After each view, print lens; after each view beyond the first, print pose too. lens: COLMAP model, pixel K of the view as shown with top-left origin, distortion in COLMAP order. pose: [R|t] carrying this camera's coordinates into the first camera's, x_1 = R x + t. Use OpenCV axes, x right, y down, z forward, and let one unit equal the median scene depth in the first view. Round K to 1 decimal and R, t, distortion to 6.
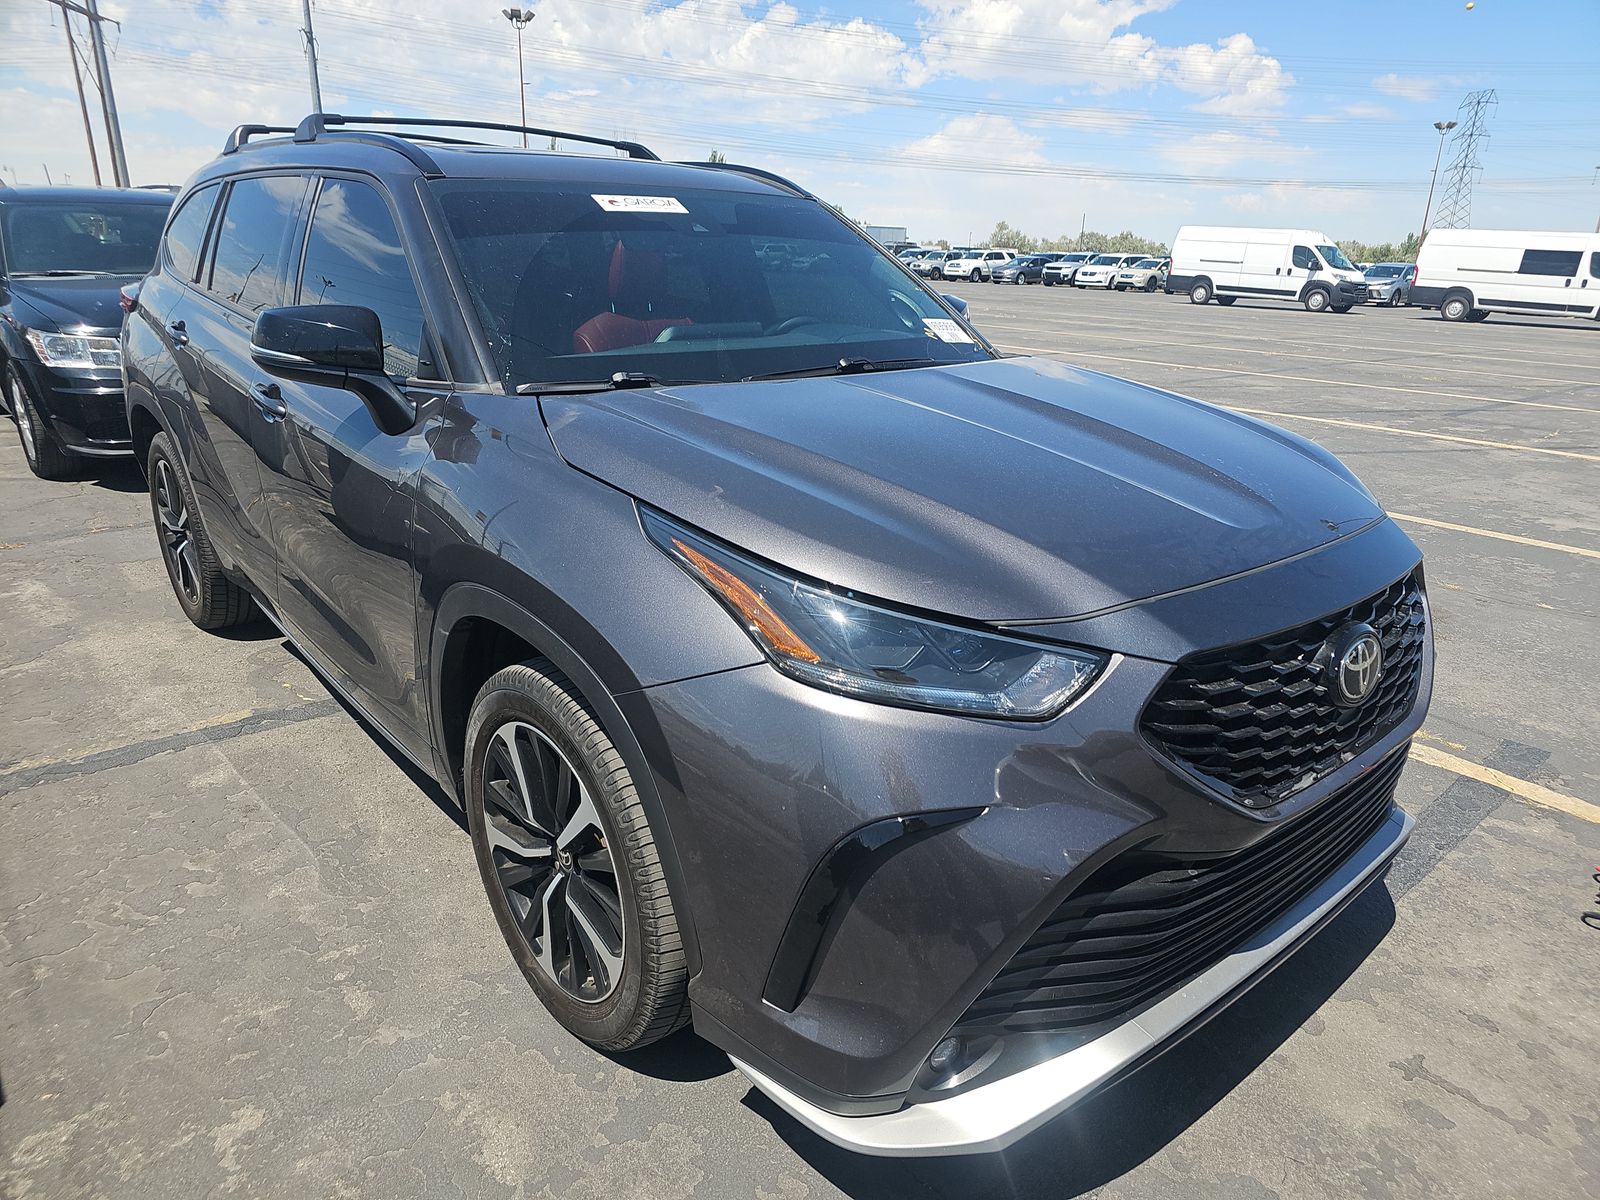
lens RADIAL K [[1061.1, 0, 800.0], [0, 1061.1, 600.0], [0, 0, 1]] dist [0.028331, -0.031414]
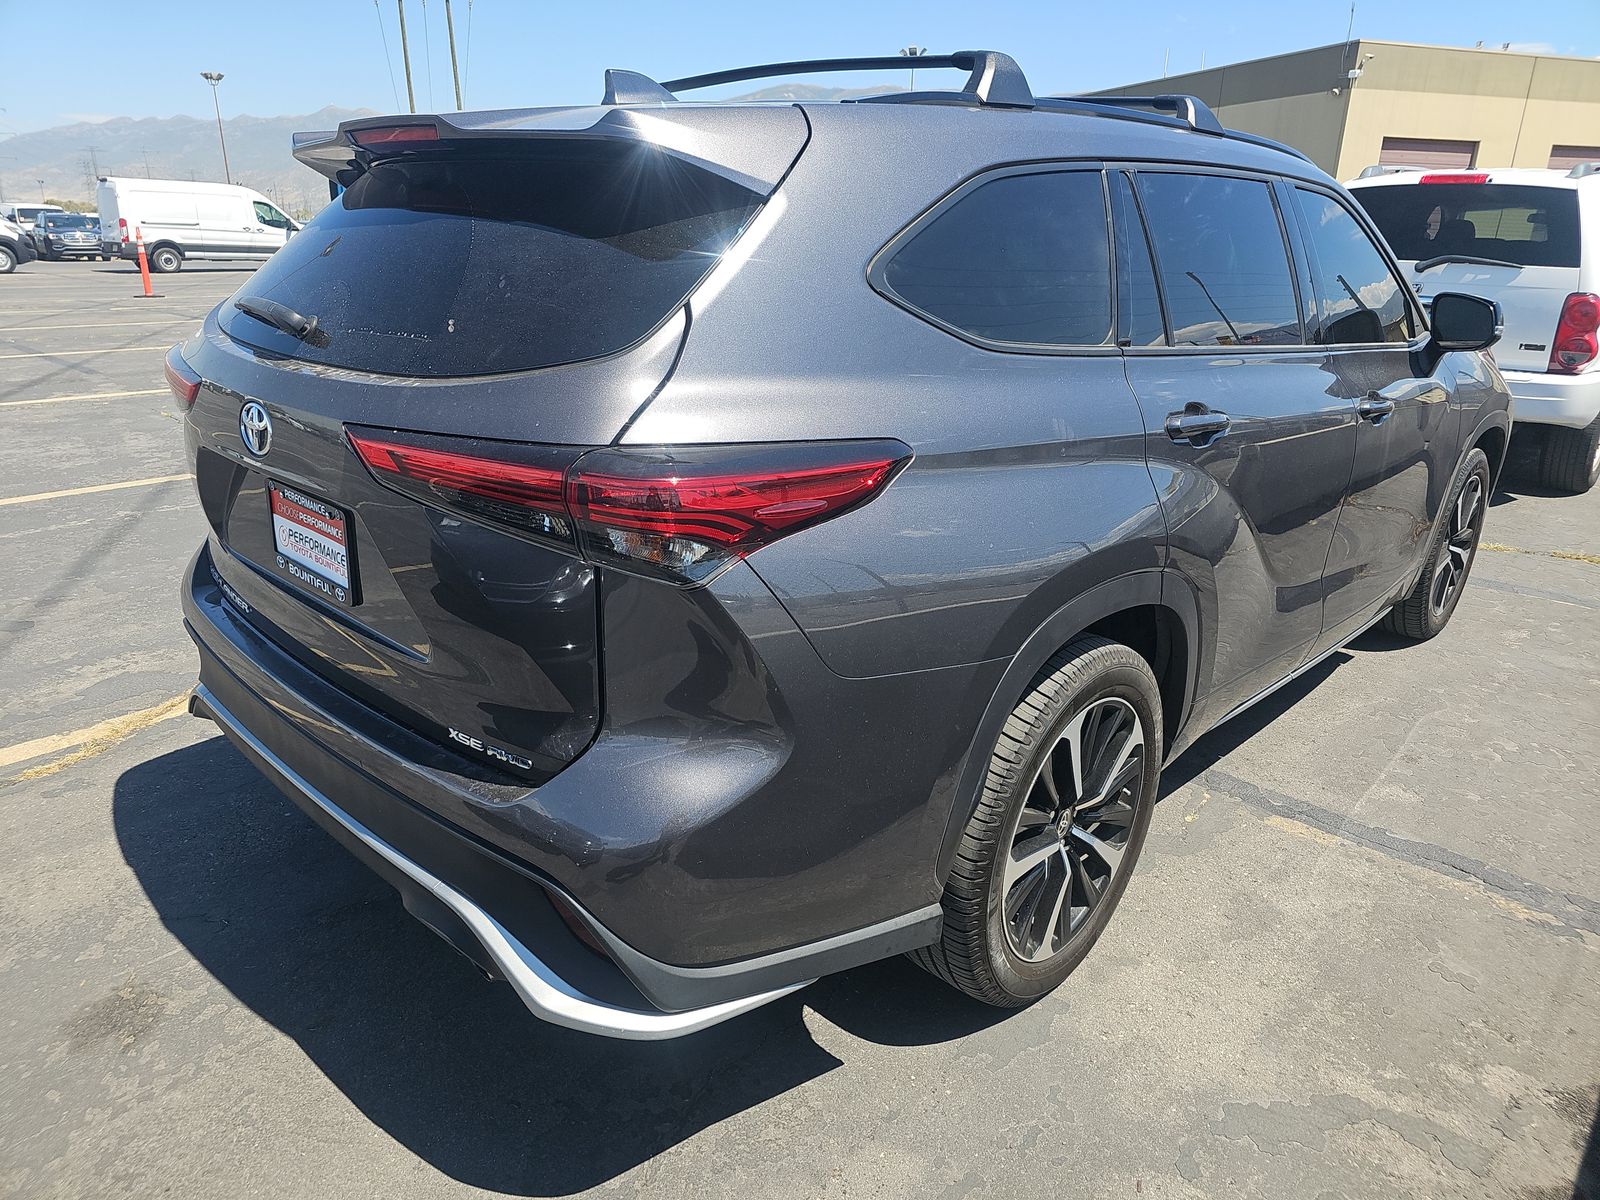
lens RADIAL K [[1061.1, 0, 800.0], [0, 1061.1, 600.0], [0, 0, 1]] dist [0.028331, -0.031414]
pose [[-0.103498, -0.352912, 0.929914, -1.214078], [0.282747, 0.885923, 0.367687, -0.470762], [-0.953594, 0.300986, 0.008093, 1.306703]]
